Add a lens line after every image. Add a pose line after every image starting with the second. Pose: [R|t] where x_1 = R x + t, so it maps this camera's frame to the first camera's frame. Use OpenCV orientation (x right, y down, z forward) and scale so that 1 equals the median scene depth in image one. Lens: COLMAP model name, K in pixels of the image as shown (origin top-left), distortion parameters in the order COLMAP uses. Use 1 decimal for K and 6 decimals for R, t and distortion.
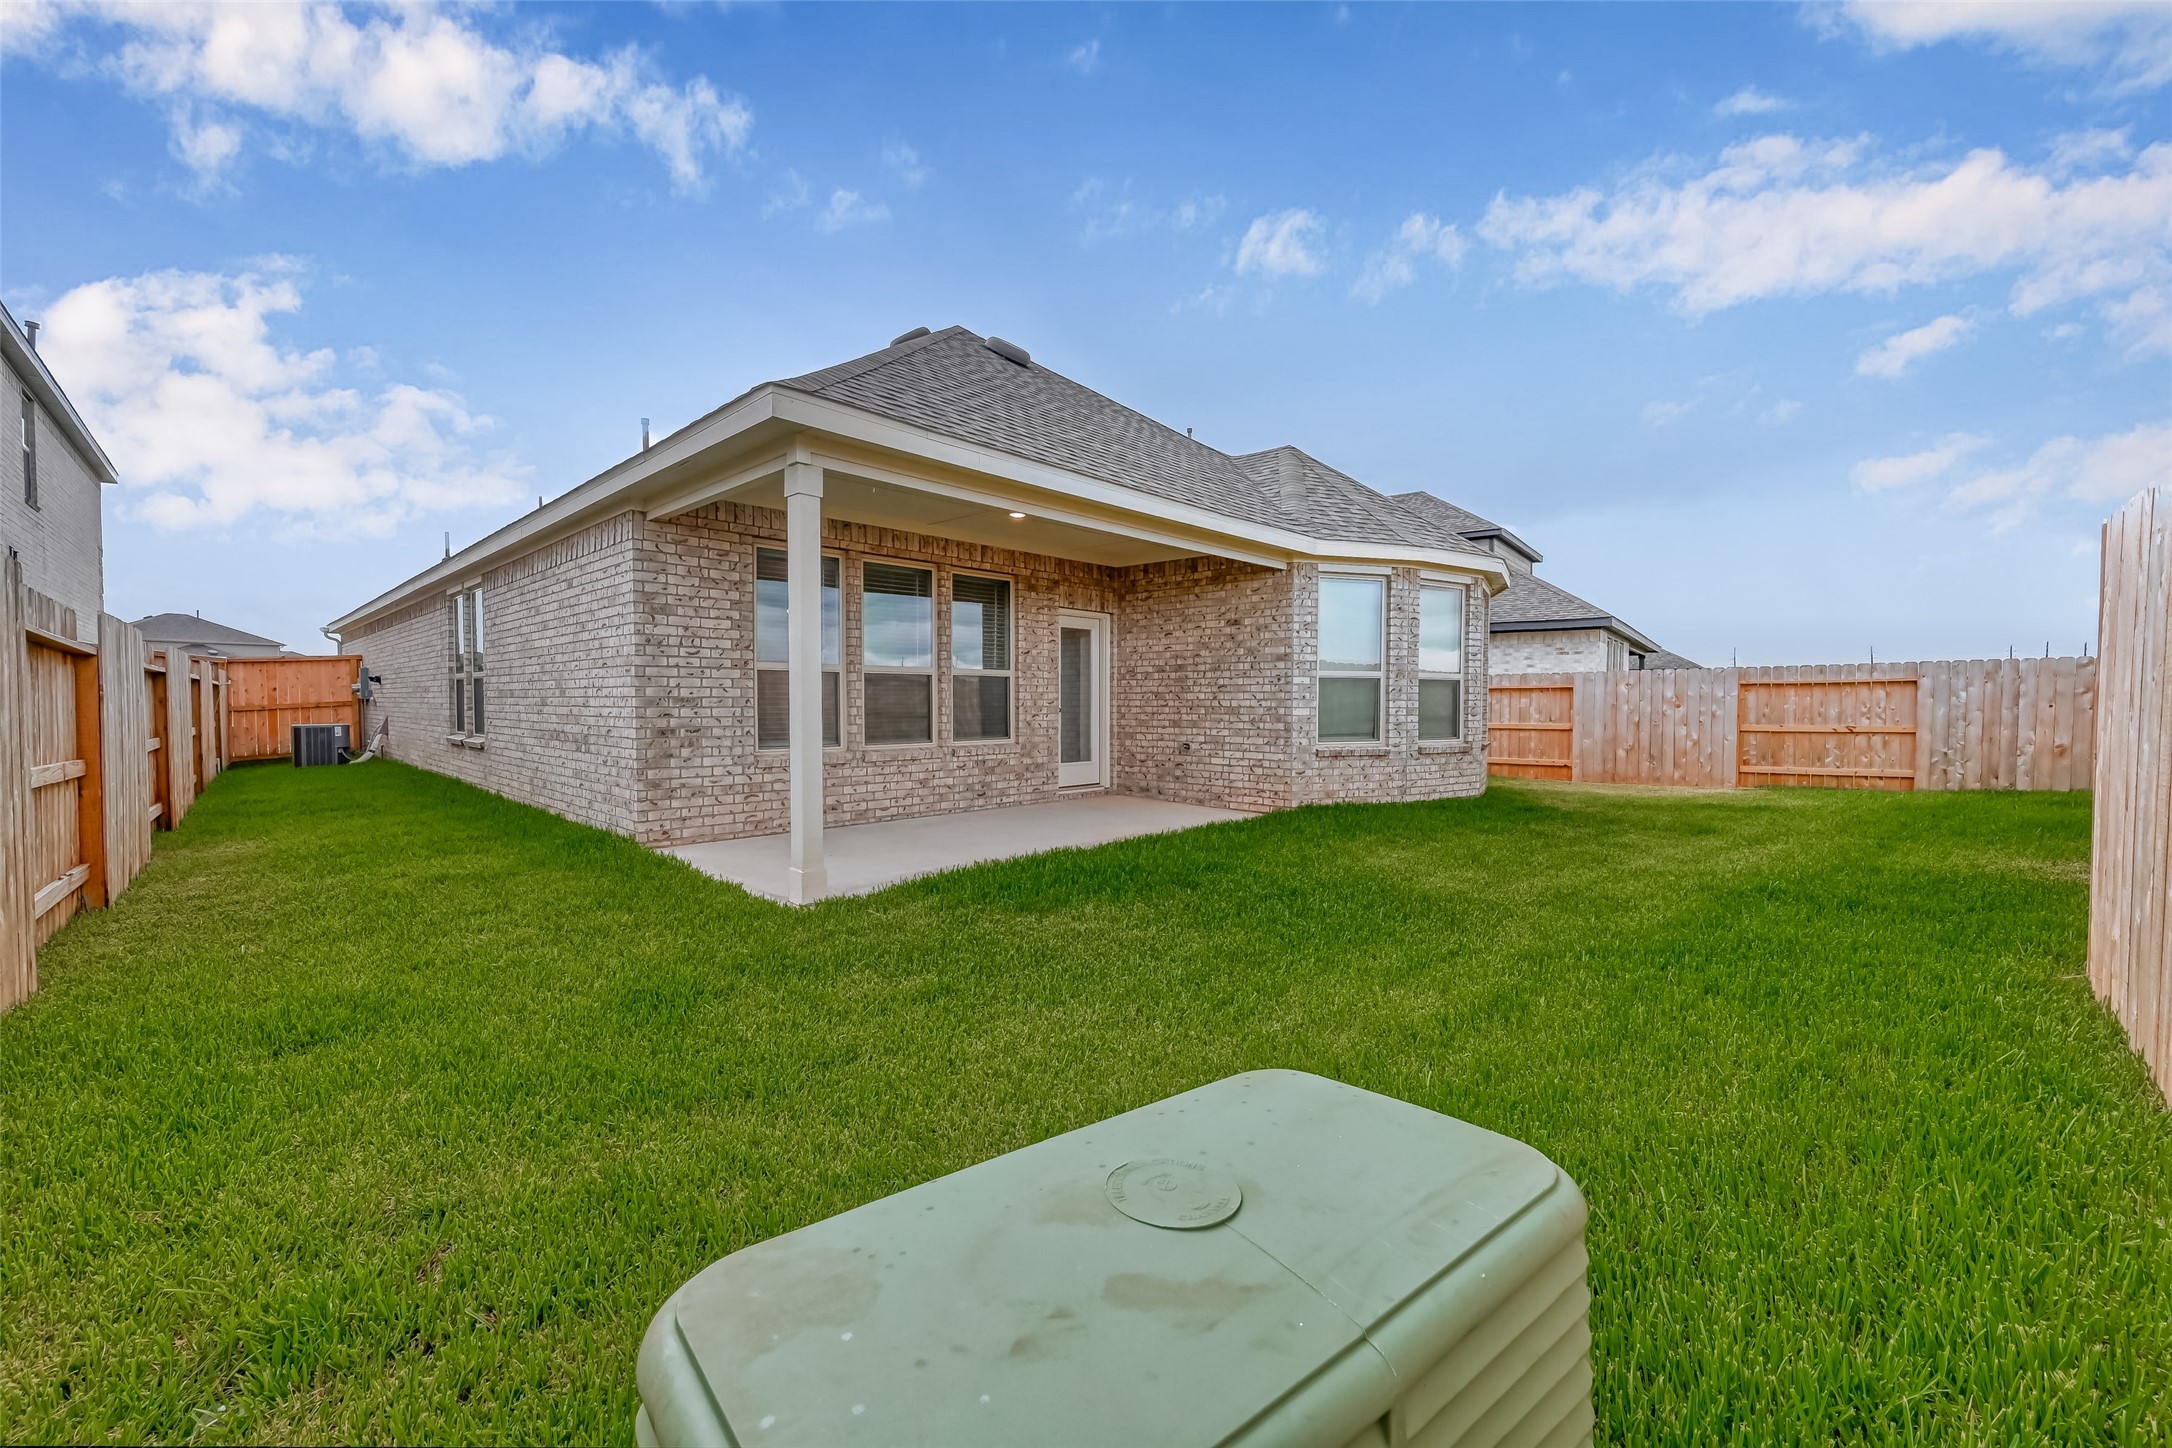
lens RADIAL K [[871.4, 0, 1086.0], [0, 871.4, 724.0], [0, 0, 1]] dist [-0.001478, -0.000237]
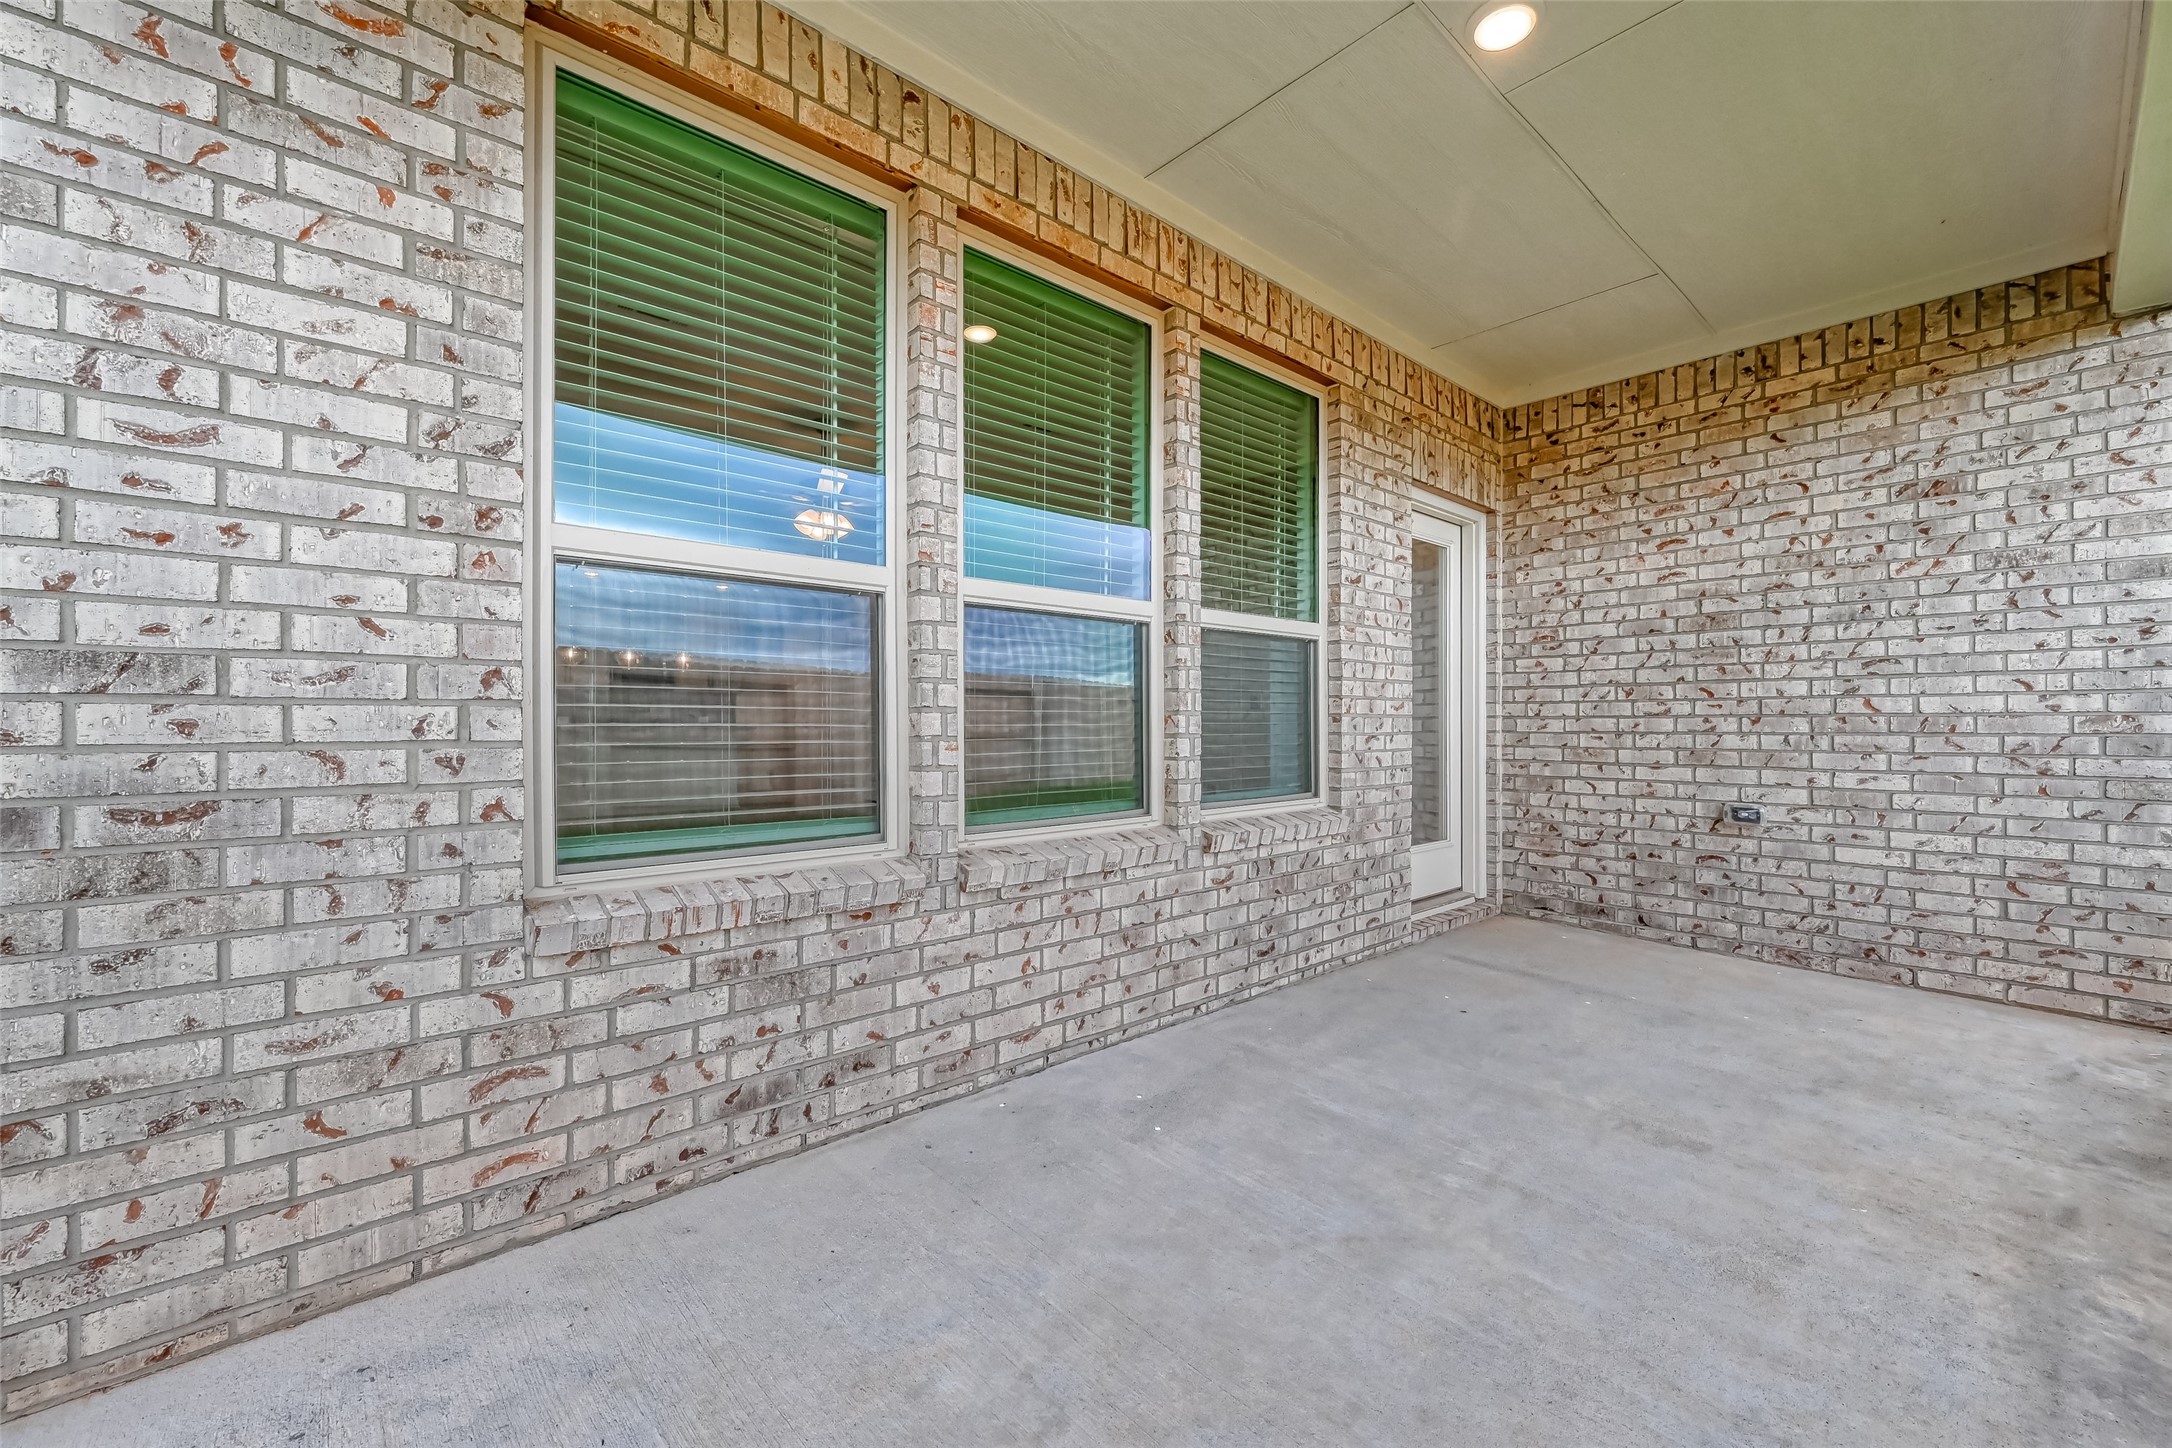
lens RADIAL K [[871.4, 0, 1086.0], [0, 871.4, 724.0], [0, 0, 1]] dist [-0.001478, -0.000237]
pose [[0.997011, -0.002325, -0.077229, -0.172504], [0.000250, 0.999639, -0.026858, -0.005986], [0.077264, 0.026758, 0.996652, 0.639563]]
